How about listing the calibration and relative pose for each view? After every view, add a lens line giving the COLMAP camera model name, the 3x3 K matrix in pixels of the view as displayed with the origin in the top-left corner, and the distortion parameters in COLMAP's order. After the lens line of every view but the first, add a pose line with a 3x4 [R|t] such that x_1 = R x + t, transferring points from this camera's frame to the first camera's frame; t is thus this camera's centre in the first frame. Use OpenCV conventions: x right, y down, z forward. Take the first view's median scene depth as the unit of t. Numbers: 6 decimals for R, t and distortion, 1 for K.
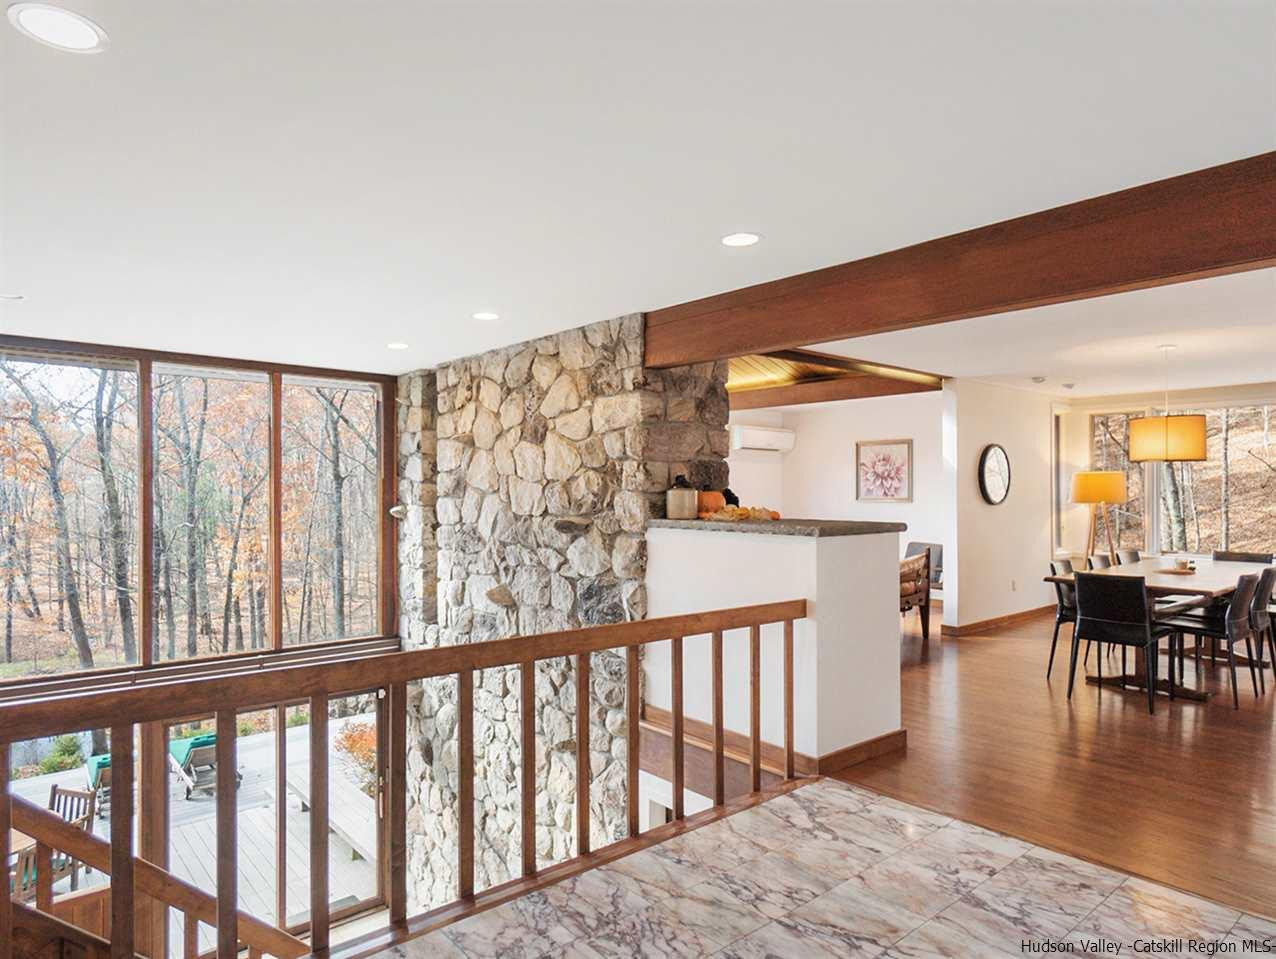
lens RADIAL K [[823.0, 0, 639.0], [0, 823.0, 498.2], [0, 0, 1]] dist [0.001702, -0.000459]
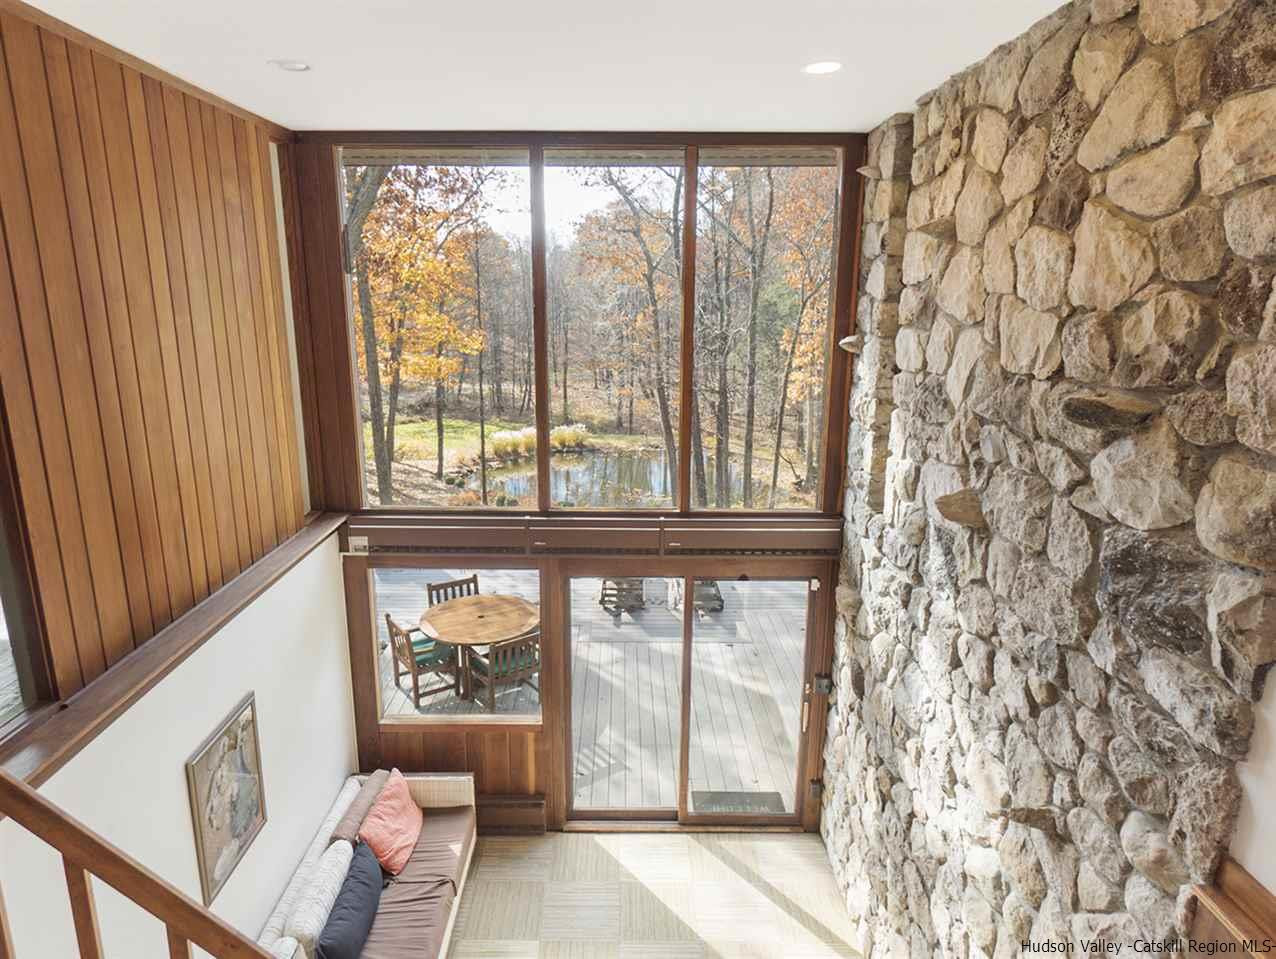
lens RADIAL K [[766.0, 0, 631.3], [0, 766.0, 473.9], [0, 0, 1]] dist [0.002336, -0.000328]
pose [[0.747532, 0.156957, -0.645416, 0.001645], [-0.007836, 0.973696, 0.227714, -0.026091], [0.664180, -0.165166, 0.729099, 0.458036]]
